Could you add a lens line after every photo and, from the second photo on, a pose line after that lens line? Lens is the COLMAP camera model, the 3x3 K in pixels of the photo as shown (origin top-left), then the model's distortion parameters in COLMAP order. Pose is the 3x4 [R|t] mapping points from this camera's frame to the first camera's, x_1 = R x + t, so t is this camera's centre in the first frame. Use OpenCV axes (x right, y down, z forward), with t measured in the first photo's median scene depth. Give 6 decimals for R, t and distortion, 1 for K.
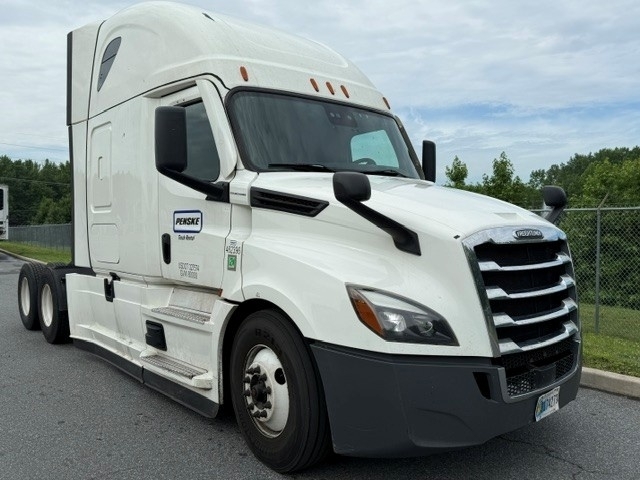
lens RADIAL K [[572.8, 0, 323.5], [0, 572.8, 236.0], [0, 0, 1]] dist [0.091199, -0.003829]
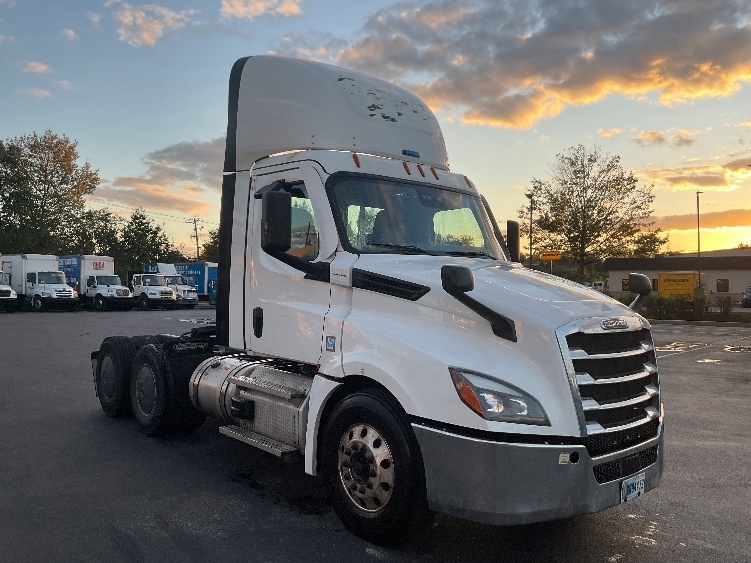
lens RADIAL K [[672.1, 0, 373.0], [0, 672.1, 268.2], [0, 0, 1]] dist [0.091199, -0.003829]
pose [[0.999491, 0.031396, 0.005639, -0.096771], [-0.031132, 0.998629, -0.042071, -0.036799], [-0.006953, 0.041874, 0.999099, -0.244558]]
